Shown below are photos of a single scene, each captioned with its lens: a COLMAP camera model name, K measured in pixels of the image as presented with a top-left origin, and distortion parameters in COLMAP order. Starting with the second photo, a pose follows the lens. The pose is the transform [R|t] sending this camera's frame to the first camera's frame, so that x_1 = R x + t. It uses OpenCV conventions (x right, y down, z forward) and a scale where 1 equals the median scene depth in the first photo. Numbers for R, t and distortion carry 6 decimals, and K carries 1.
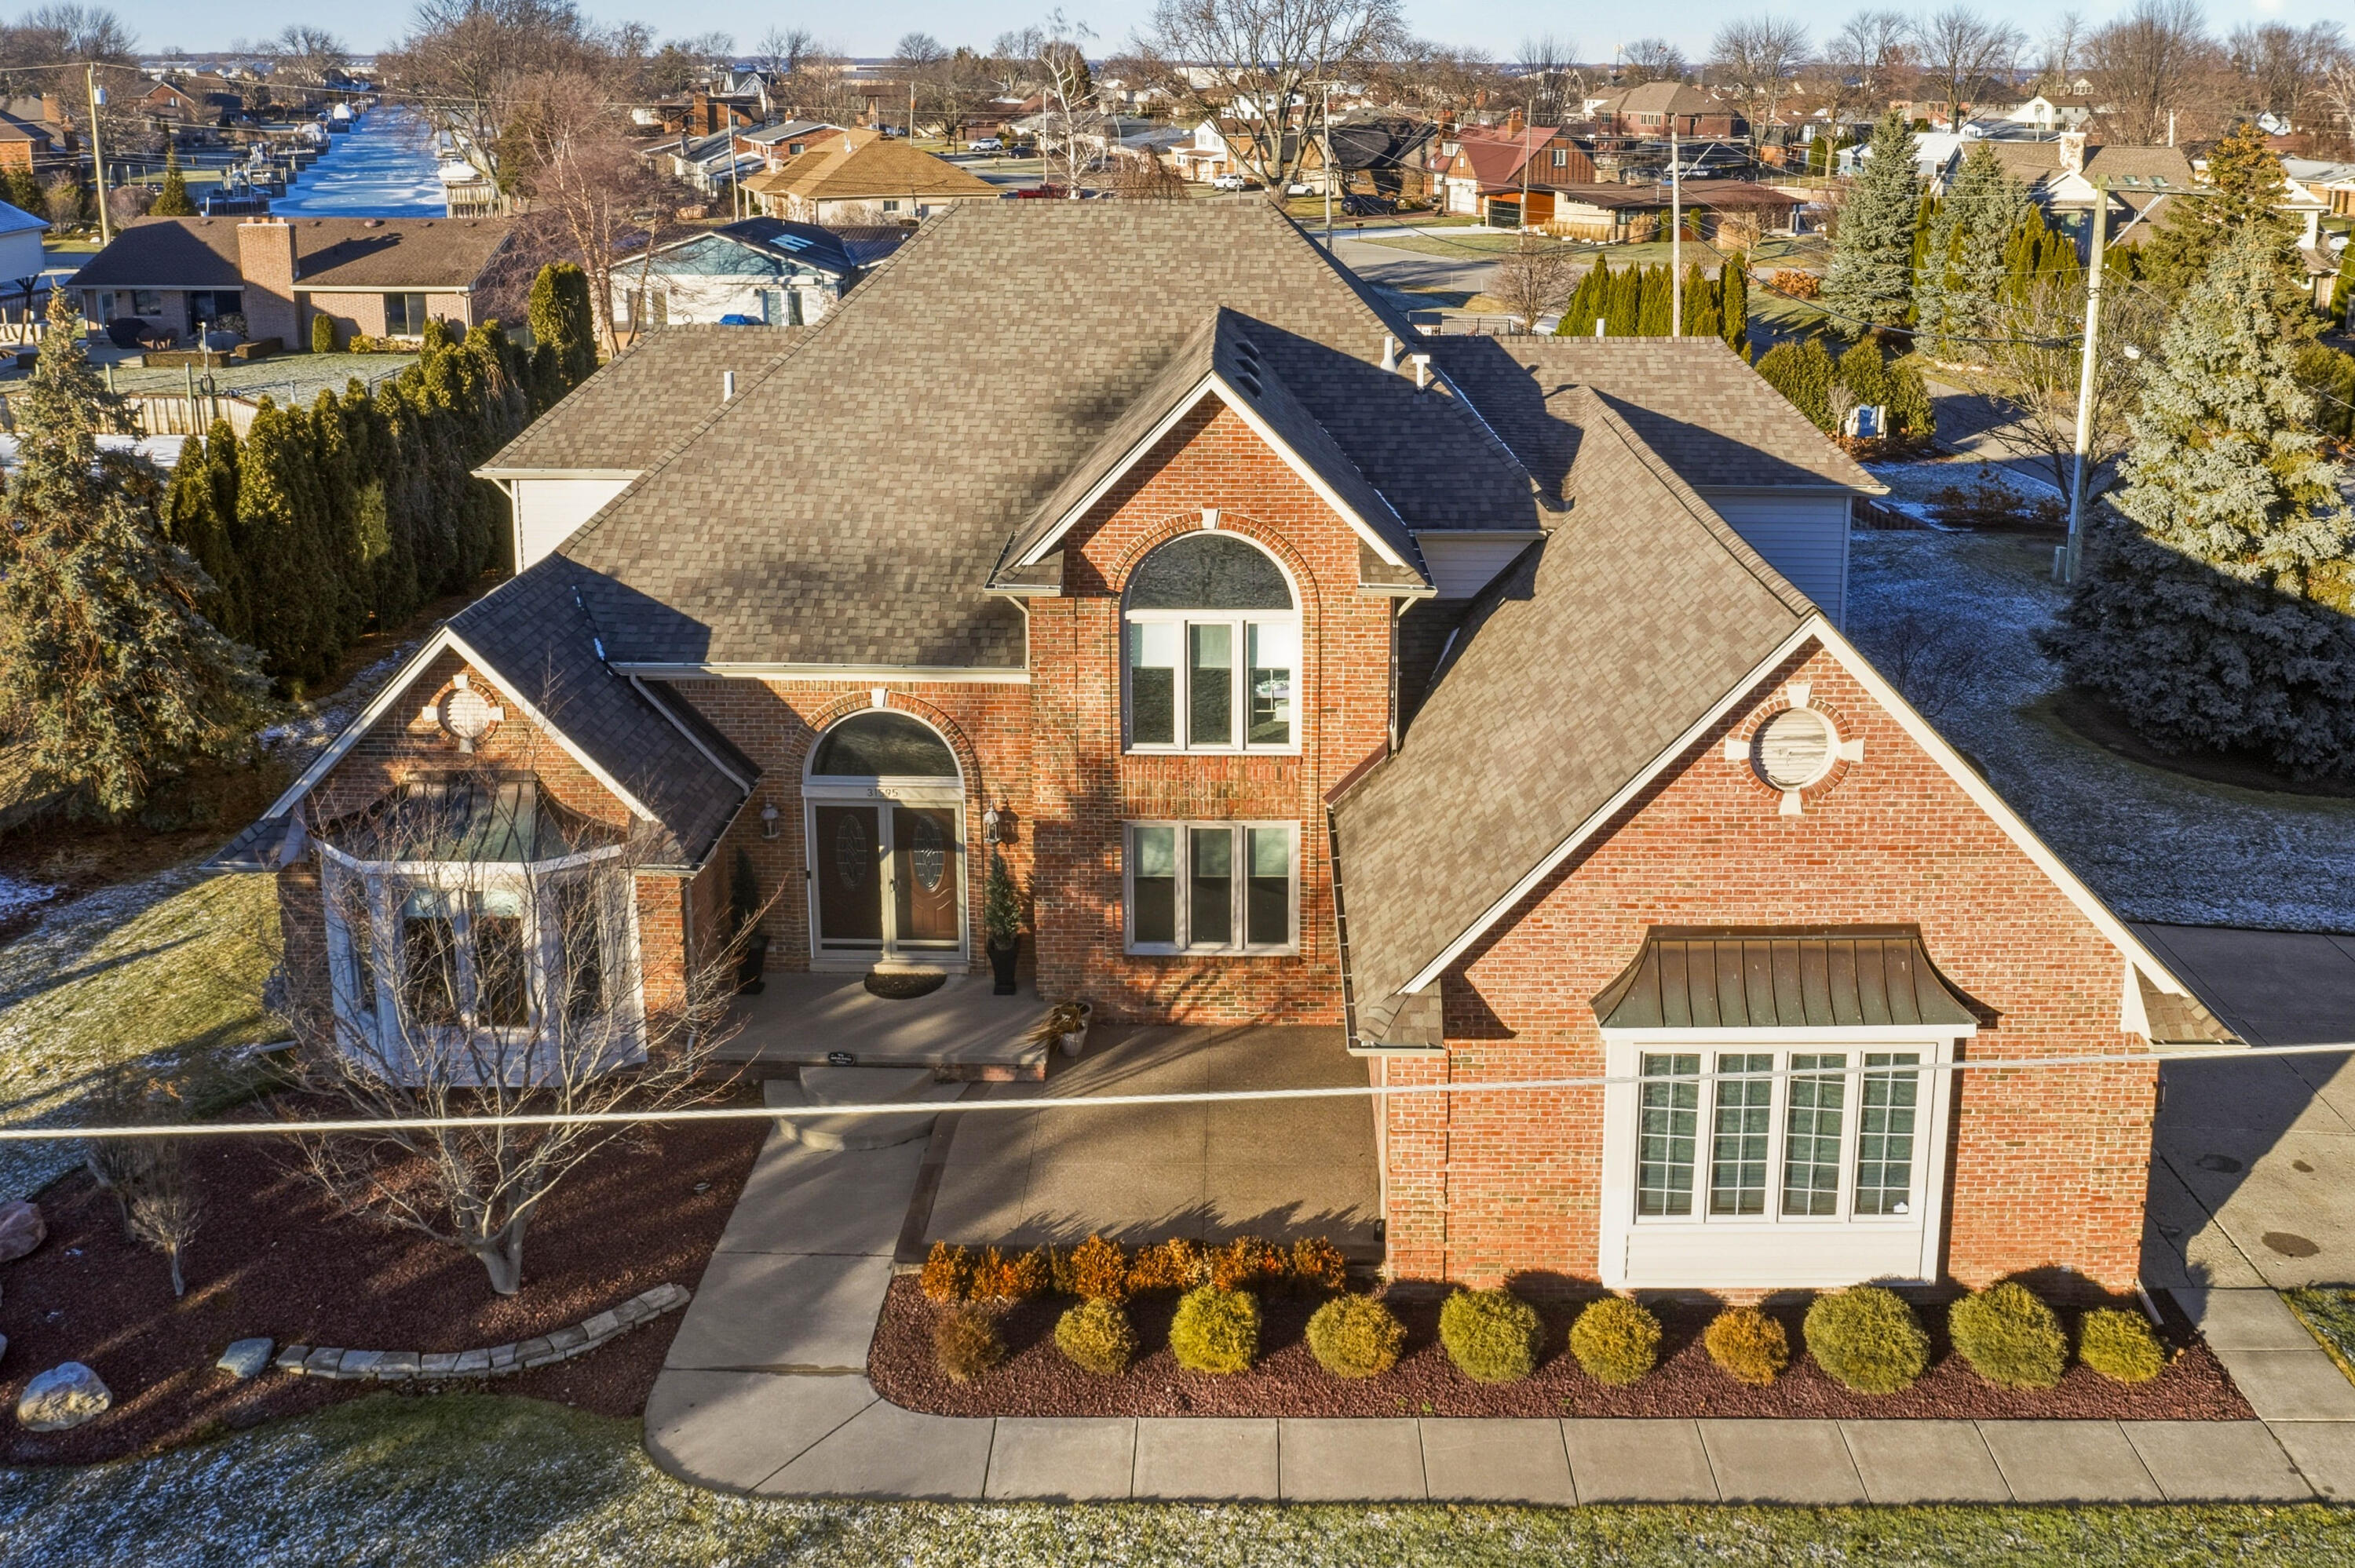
lens RADIAL K [[1933.9, 0, 1183.7], [0, 1933.9, 421.0], [0, 0, 1]] dist [-0.014552, -0.007936]
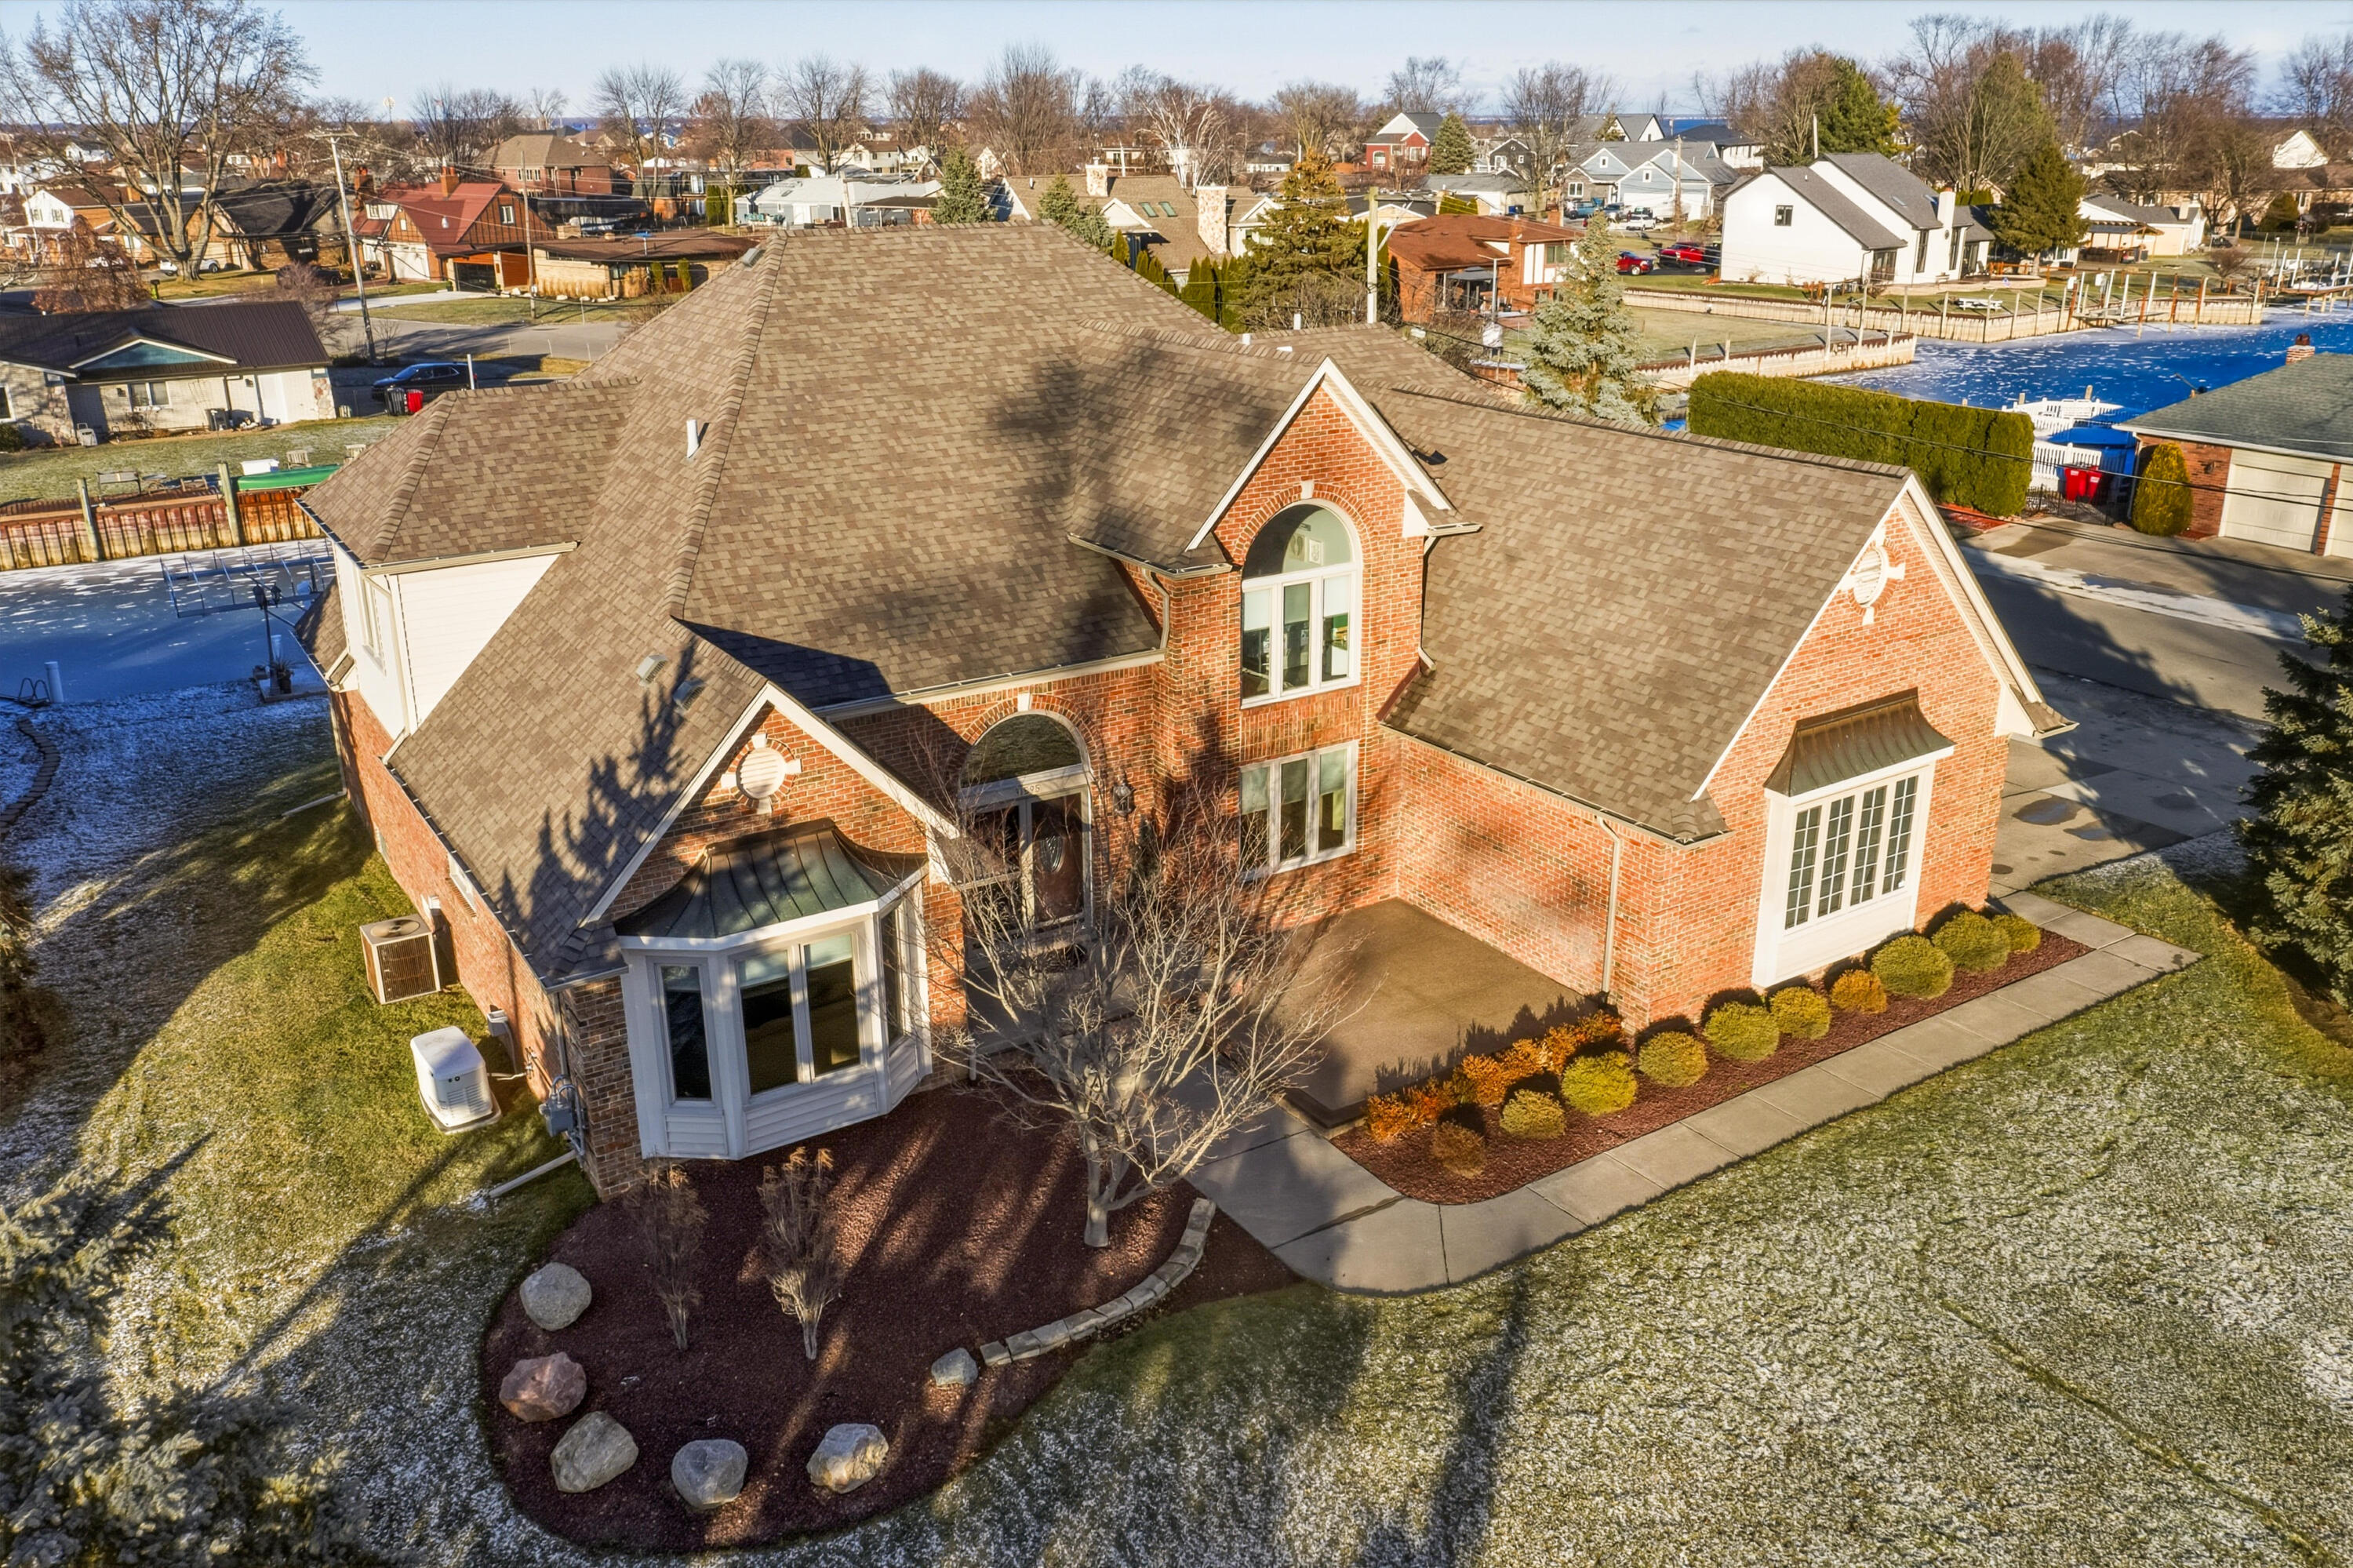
lens RADIAL K [[1882.0, 0, 1176.5], [0, 1882.0, 784.0], [0, 0, 1]] dist [-0.010815, -0.001159]
pose [[0.829832, -0.196570, 0.522244, -0.650876], [0.111542, 0.975444, 0.189914, 0.000063], [-0.546752, -0.099344, 0.831380, 0.091685]]
